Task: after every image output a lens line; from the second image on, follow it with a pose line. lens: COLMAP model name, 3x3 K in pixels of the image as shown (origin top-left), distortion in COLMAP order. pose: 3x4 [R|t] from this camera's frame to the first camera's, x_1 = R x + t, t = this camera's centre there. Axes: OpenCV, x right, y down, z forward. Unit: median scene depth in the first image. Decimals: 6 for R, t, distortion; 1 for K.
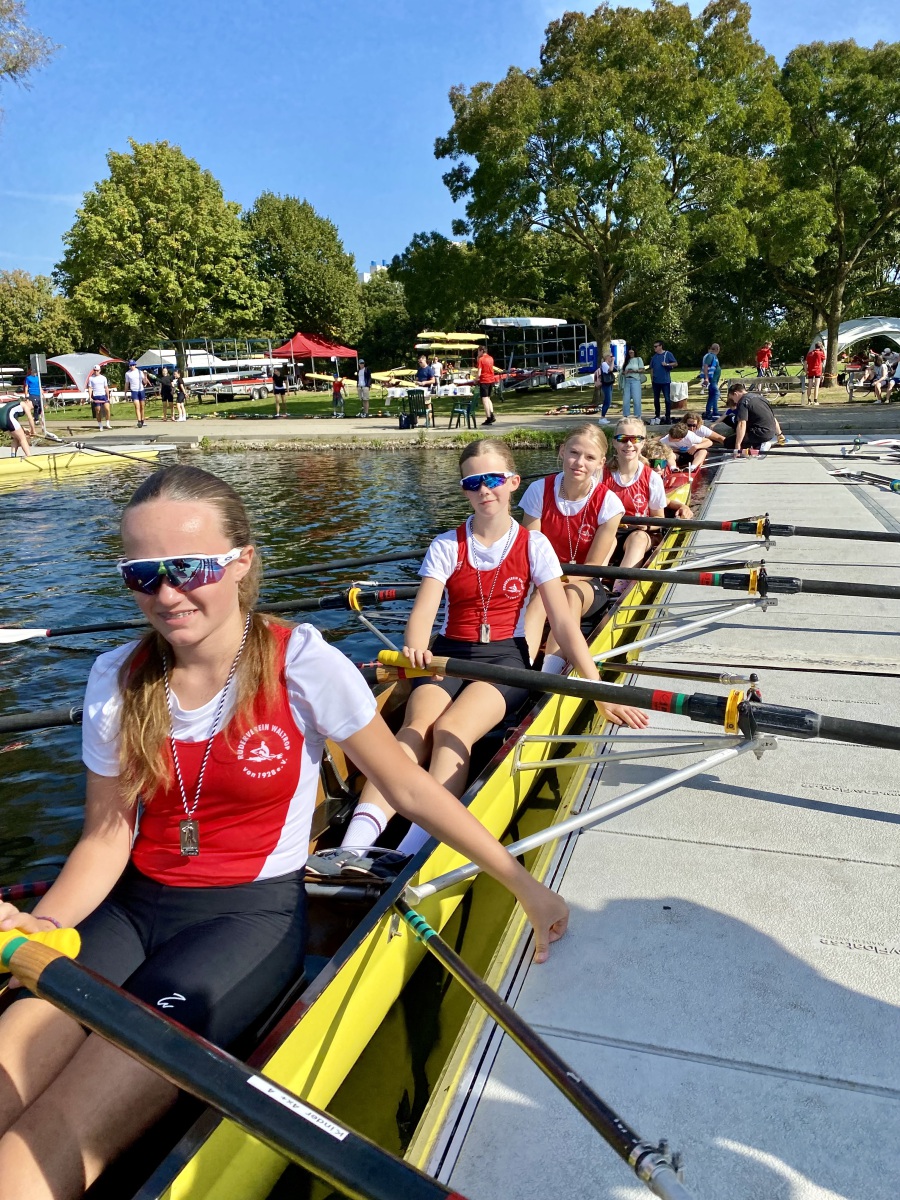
lens RADIAL K [[911.1, 0, 467.8], [0, 911.1, 599.7], [0, 0, 1]] dist [0.004176, -0.003298]
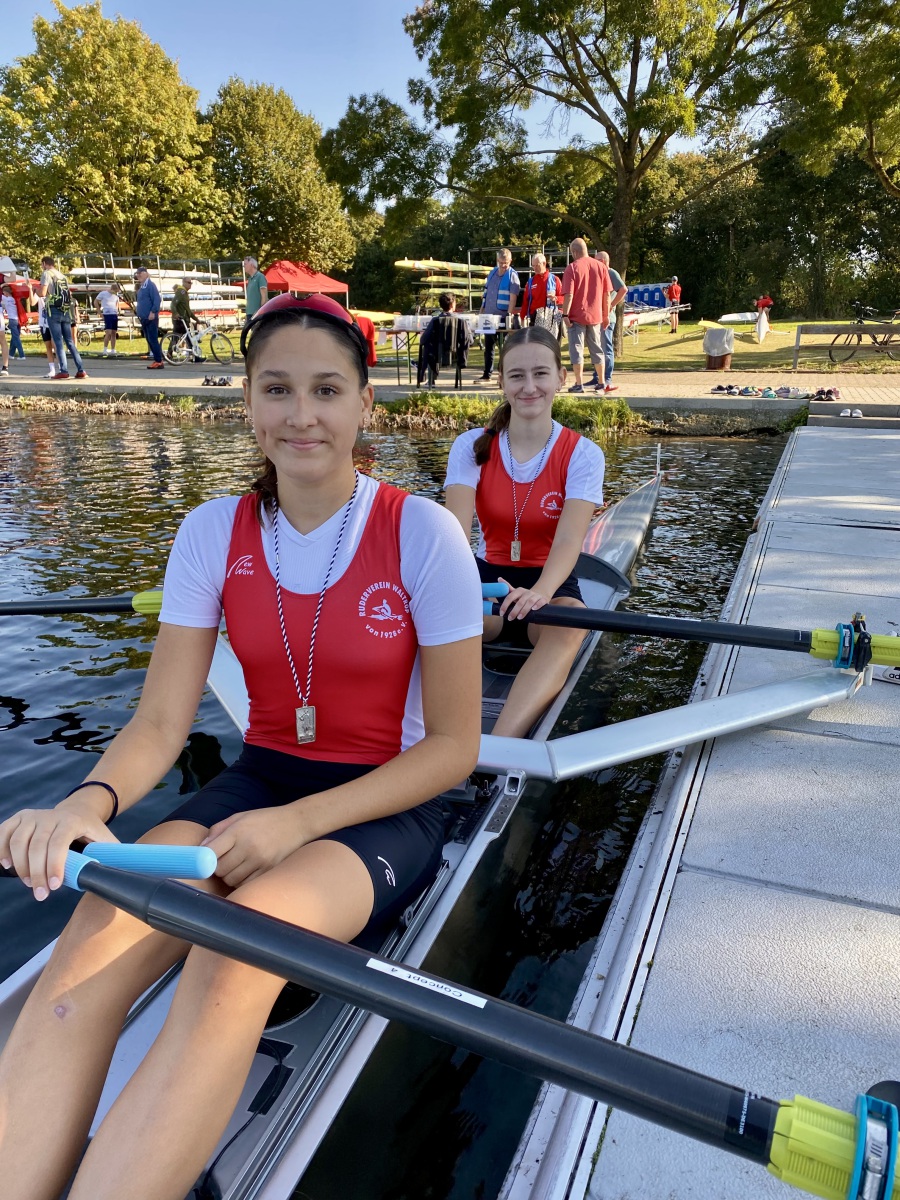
lens RADIAL K [[917.9, 0, 450.0], [0, 917.9, 600.0], [0, 0, 1]] dist [-0.000688, 0.006435]
pose [[0.996219, 0.057618, -0.065023, 0.056062], [-0.054452, 0.997290, 0.049464, -0.040046], [0.067697, -0.045736, 0.996657, 0.197345]]
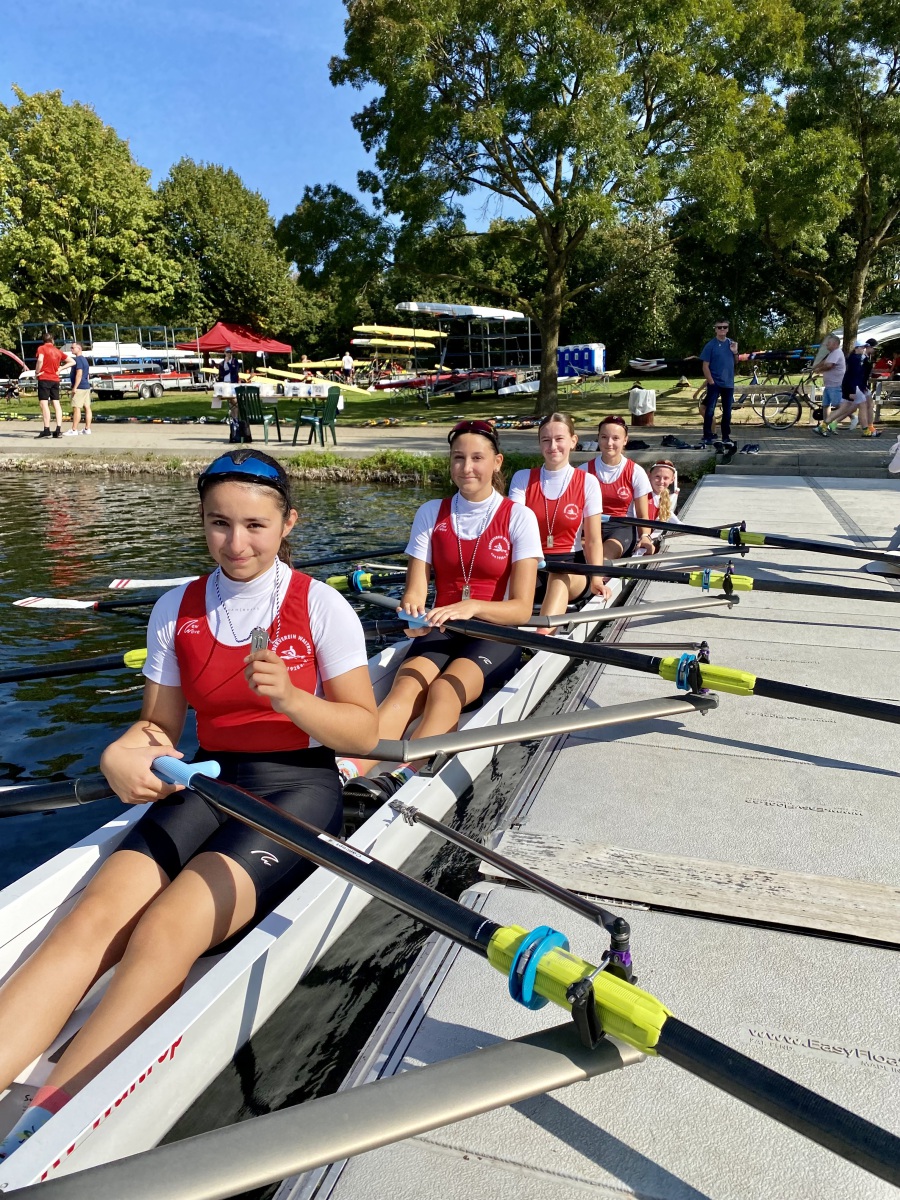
lens RADIAL K [[917.9, 0, 450.0], [0, 917.9, 600.0], [0, 0, 1]] dist [-0.000688, 0.006435]
pose [[0.999591, 0.028254, -0.004308, 0.050370], [-0.028289, 0.999566, -0.008177, -0.034535], [0.004075, 0.008295, 0.999957, 0.156303]]
